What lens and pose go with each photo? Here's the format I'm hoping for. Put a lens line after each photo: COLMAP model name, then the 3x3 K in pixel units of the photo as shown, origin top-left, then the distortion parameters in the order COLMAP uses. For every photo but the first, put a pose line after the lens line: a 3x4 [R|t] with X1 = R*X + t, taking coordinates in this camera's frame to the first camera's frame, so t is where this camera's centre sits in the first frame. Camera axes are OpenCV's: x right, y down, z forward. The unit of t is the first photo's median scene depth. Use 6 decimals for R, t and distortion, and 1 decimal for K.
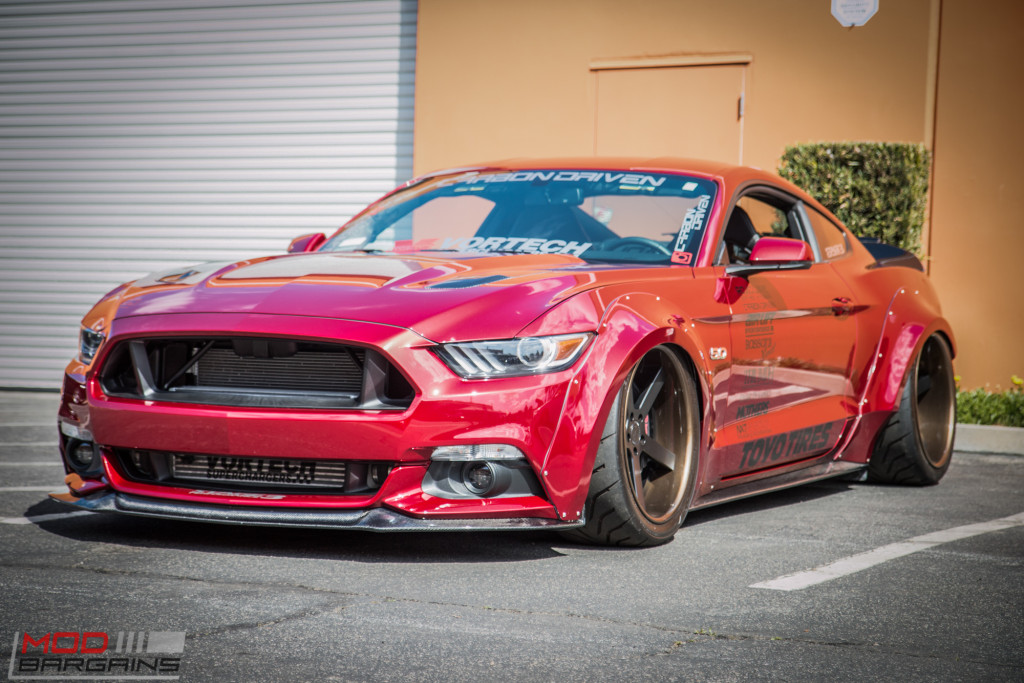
lens RADIAL K [[2446.2, 0, 513.9], [0, 2446.2, 338.4], [0, 0, 1]] dist [0.404256, 0.000000]
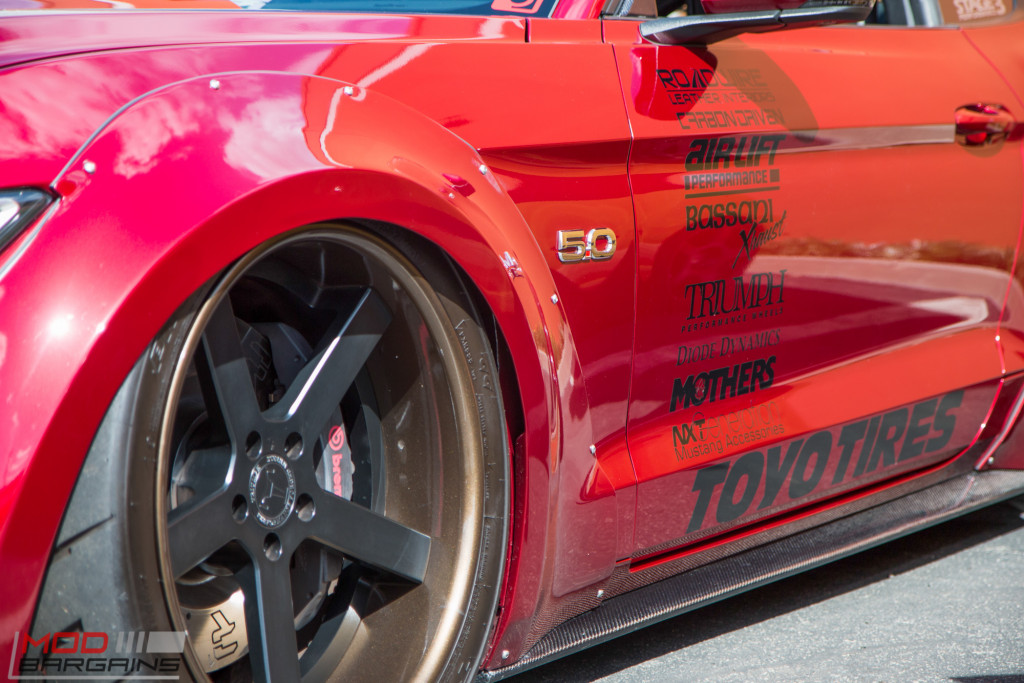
lens RADIAL K [[2513.3, 0, 508.4], [0, 2513.3, 341.2], [0, 0, 1]] dist [0.366326, 0.000000]
pose [[0.993515, -0.024346, -0.111064, 0.100992], [0.029295, 0.998639, 0.043145, 0.003580], [0.109862, -0.046119, 0.992876, 0.552552]]
